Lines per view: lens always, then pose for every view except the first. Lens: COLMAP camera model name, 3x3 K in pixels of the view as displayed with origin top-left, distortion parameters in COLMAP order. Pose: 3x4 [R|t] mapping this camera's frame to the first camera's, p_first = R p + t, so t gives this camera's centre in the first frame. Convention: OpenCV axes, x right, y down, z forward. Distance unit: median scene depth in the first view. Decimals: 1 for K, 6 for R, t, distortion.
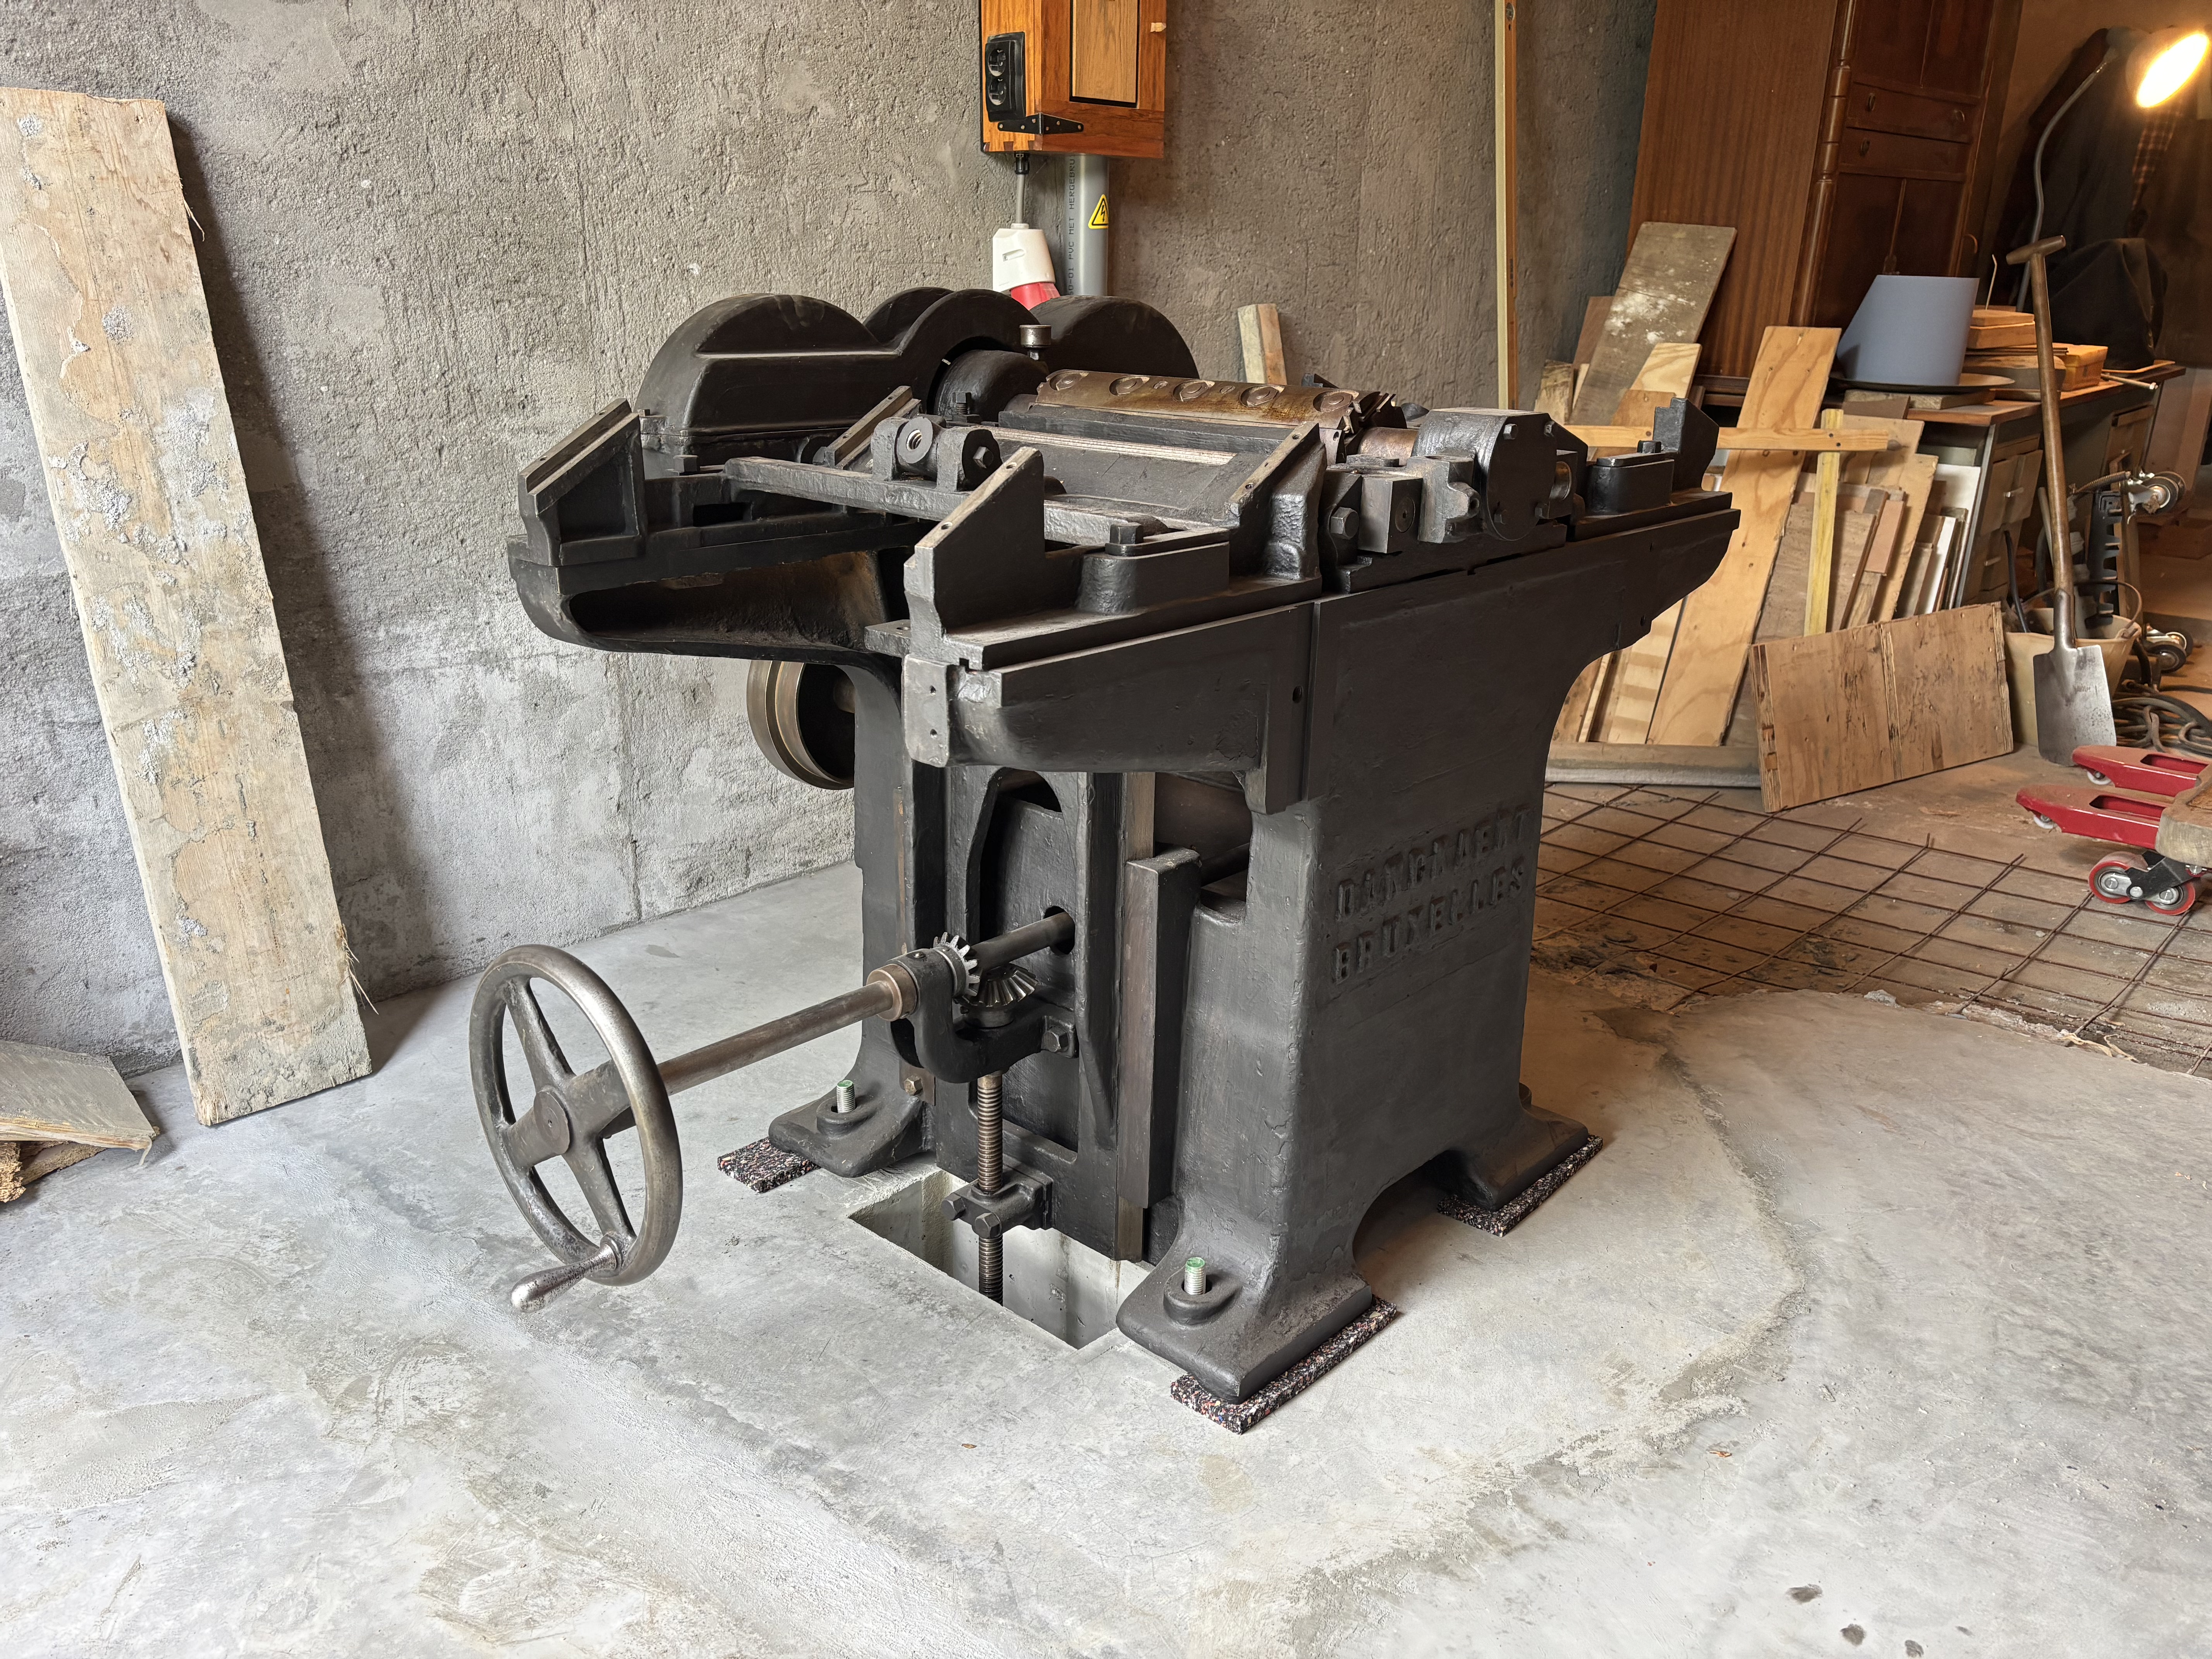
lens RADIAL K [[1692.4, 0, 1106.0], [0, 1692.4, 829.5], [0, 0, 1]] dist [0.002278, 0.085192]
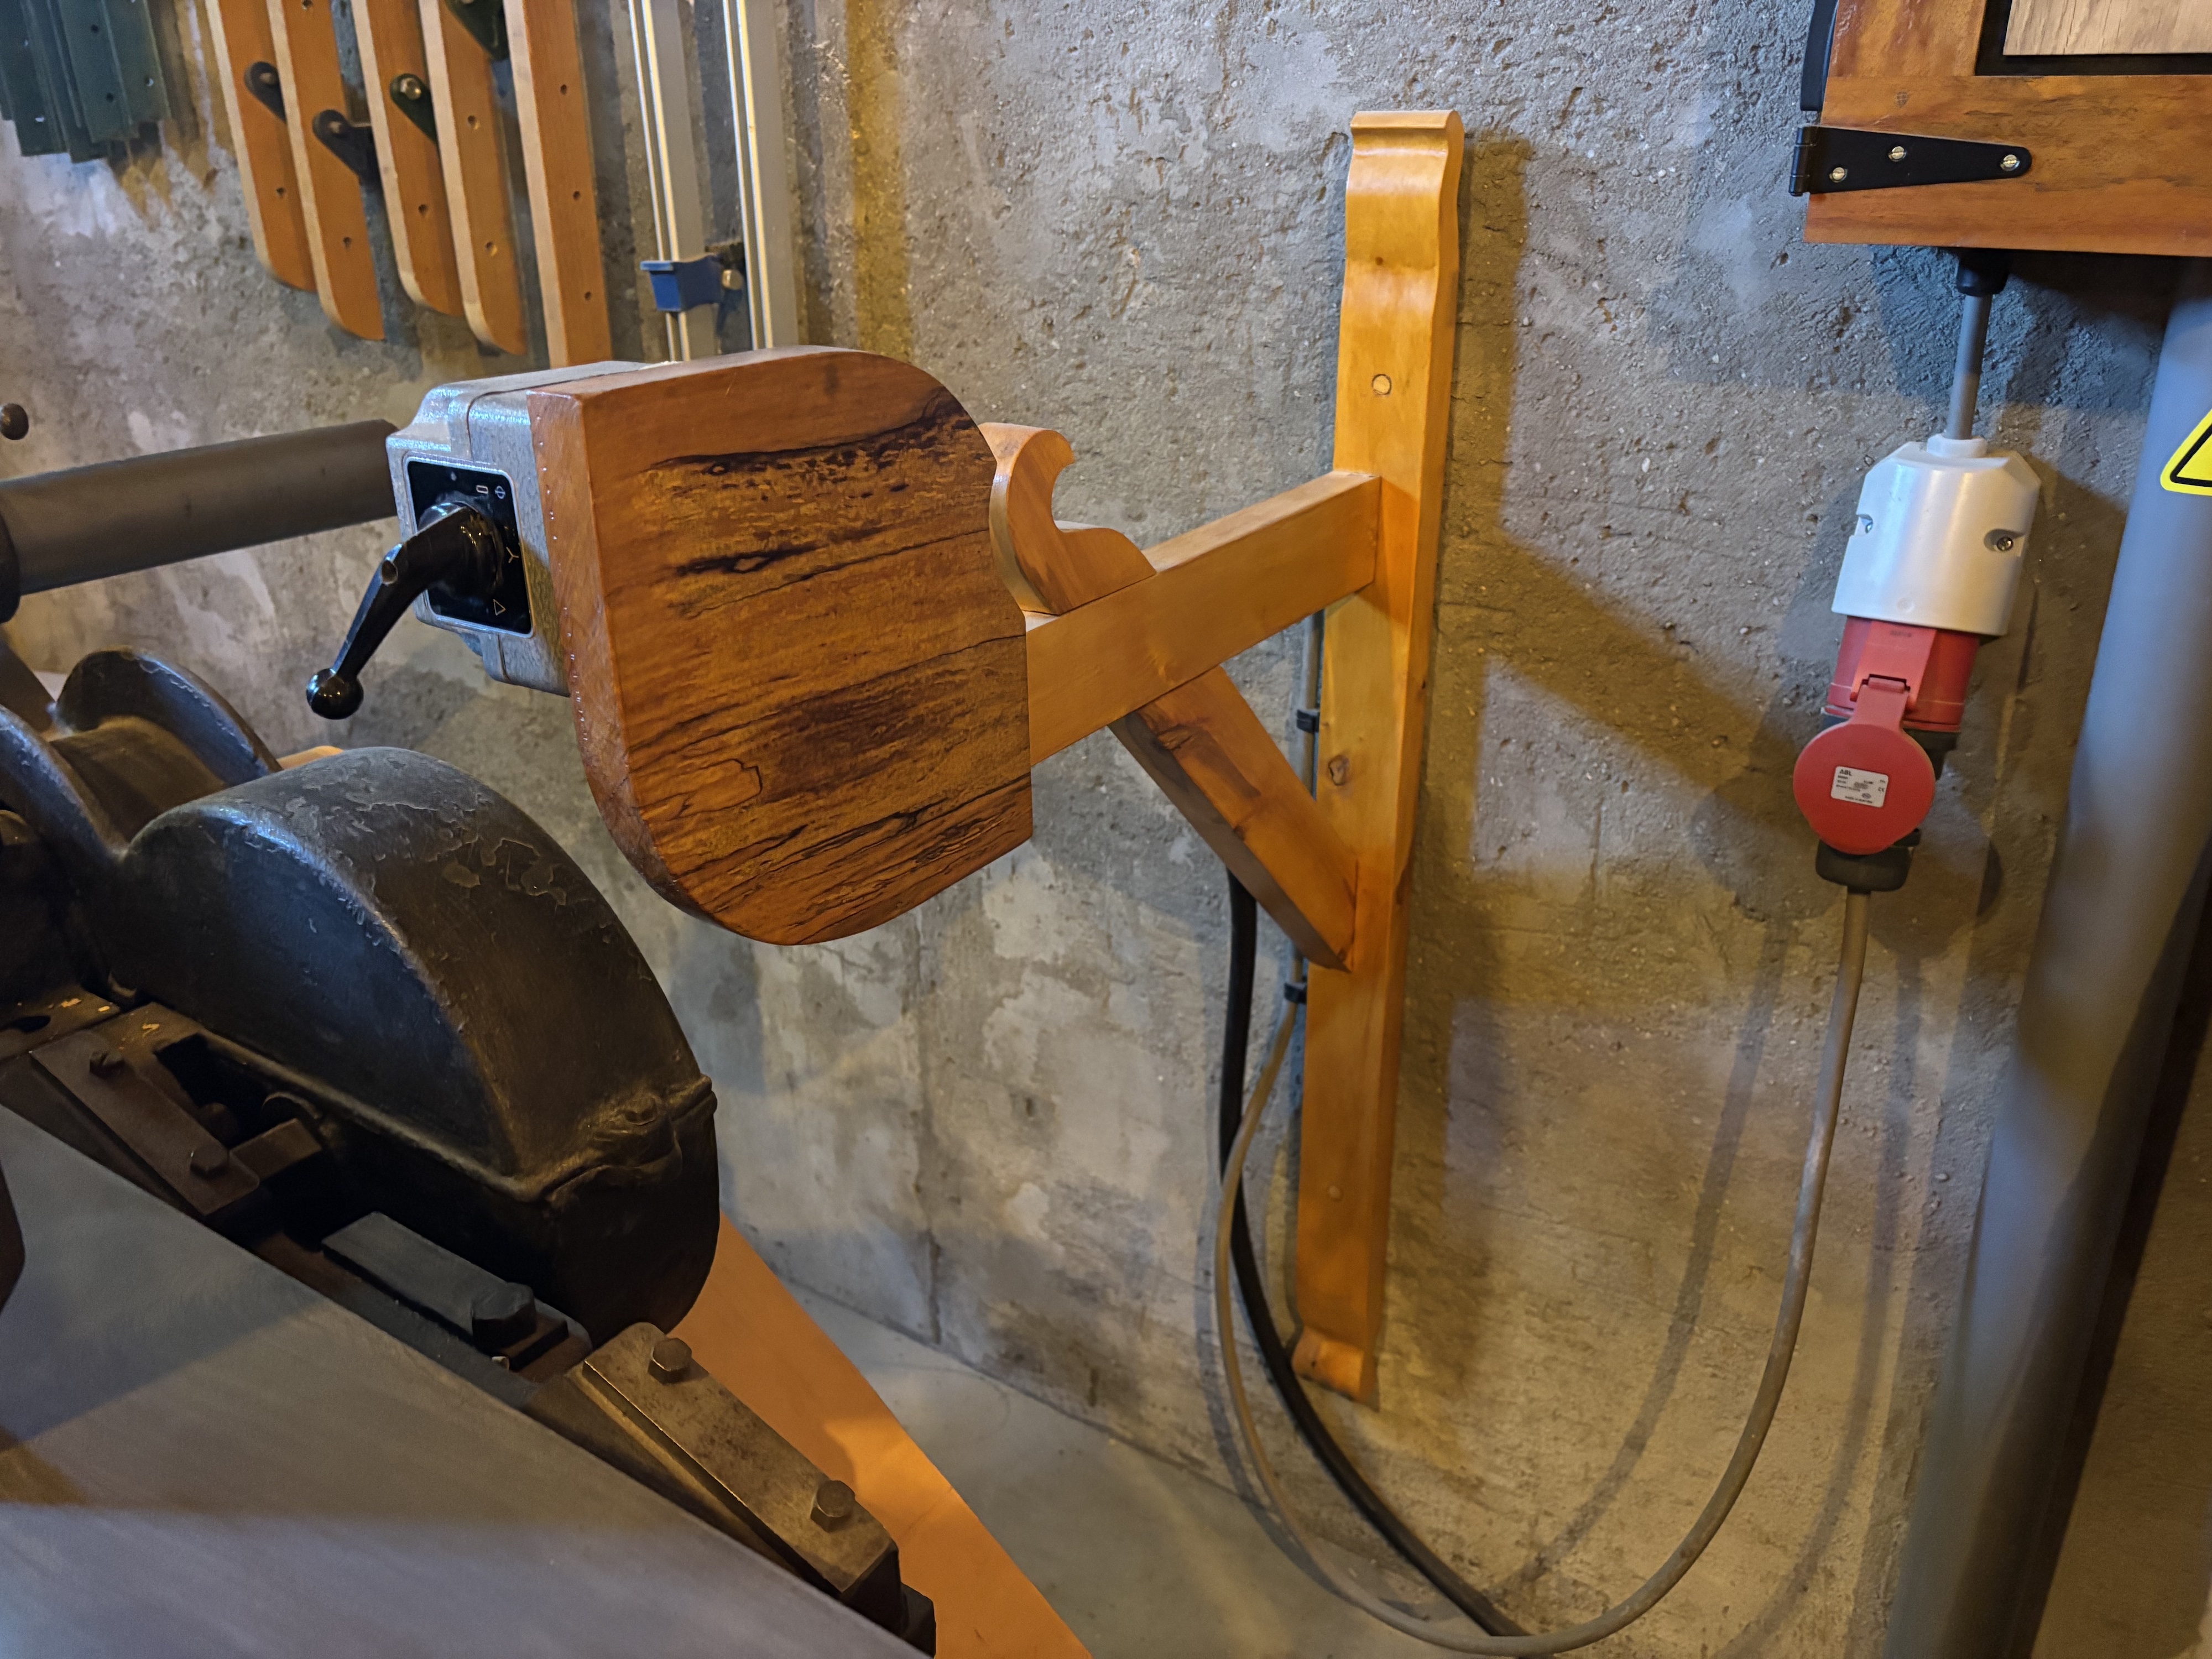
lens RADIAL K [[1627.7, 0, 1106.0], [0, 1627.7, 829.5], [0, 0, 1]] dist [0.057614, -0.065578]
pose [[0.163273, 0.391302, -0.905663, 0.372623], [-0.308989, 0.892079, 0.329728, -0.521406], [0.936946, 0.226004, 0.266560, 1.175881]]
